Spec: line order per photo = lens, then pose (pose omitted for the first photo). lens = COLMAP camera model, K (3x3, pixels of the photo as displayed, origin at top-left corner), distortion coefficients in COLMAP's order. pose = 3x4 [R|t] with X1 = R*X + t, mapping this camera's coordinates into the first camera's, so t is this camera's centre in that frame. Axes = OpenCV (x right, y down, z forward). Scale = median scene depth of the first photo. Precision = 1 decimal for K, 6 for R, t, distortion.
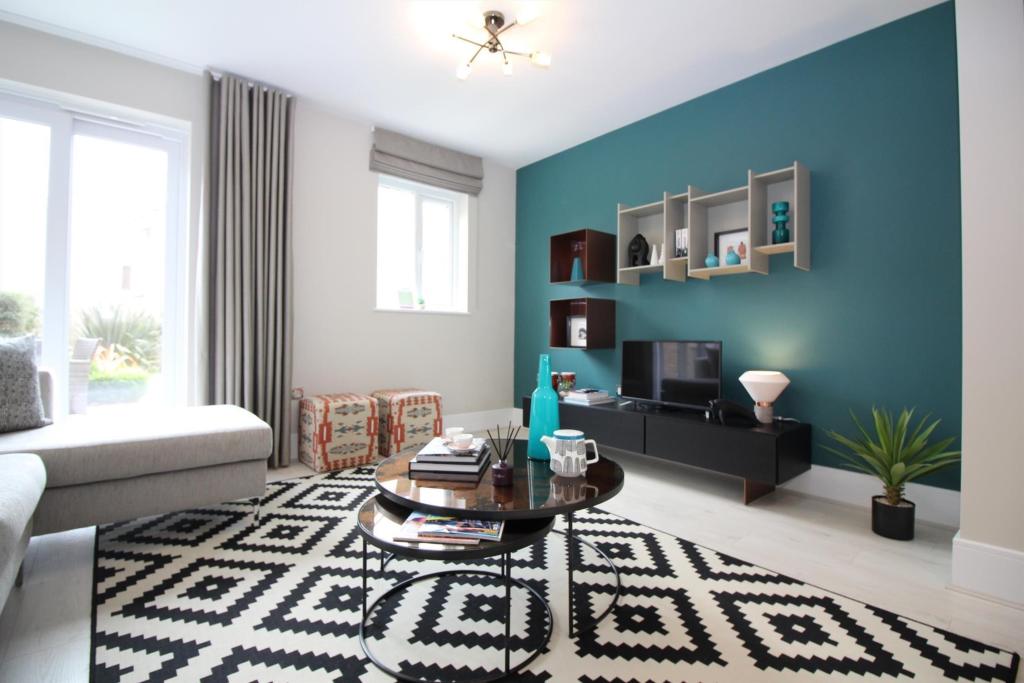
lens RADIAL K [[474.7, 0, 507.5], [0, 474.7, 328.6], [0, 0, 1]] dist [-0.000905, -0.016709]
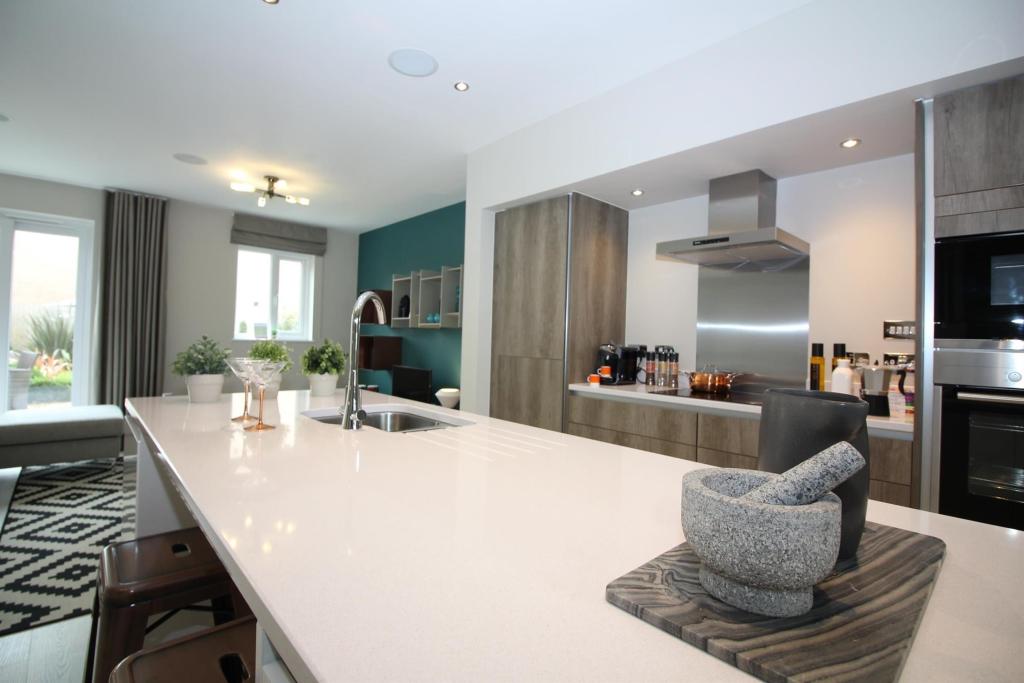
lens RADIAL K [[478.6, 0, 511.6], [0, 478.6, 330.1], [0, 0, 1]] dist [0.000373, -0.014524]
pose [[0.998714, 0.020591, 0.046322, 0.563741], [-0.020488, 0.999786, -0.002706, -0.095159], [-0.046368, 0.001754, 0.998923, -0.547109]]
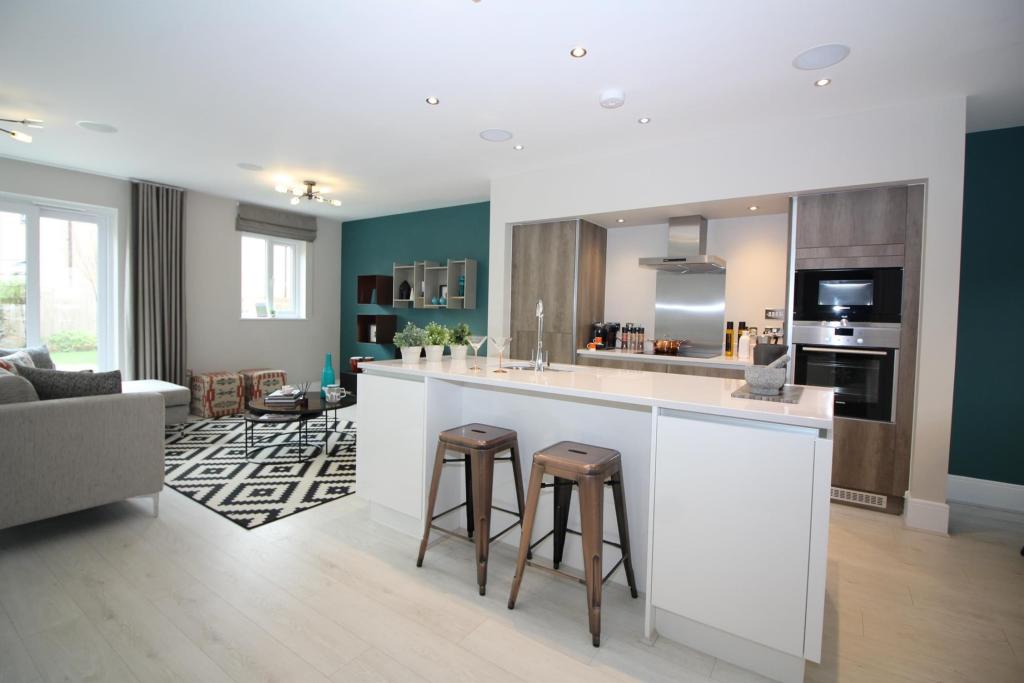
lens RADIAL K [[478.6, 0, 511.6], [0, 478.6, 330.1], [0, 0, 1]] dist [0.000373, -0.014524]
pose [[0.963044, 0.004762, 0.269301, 0.184785], [-0.019393, 0.998474, 0.051698, -0.117739], [-0.268644, -0.055010, 0.961667, -0.881868]]
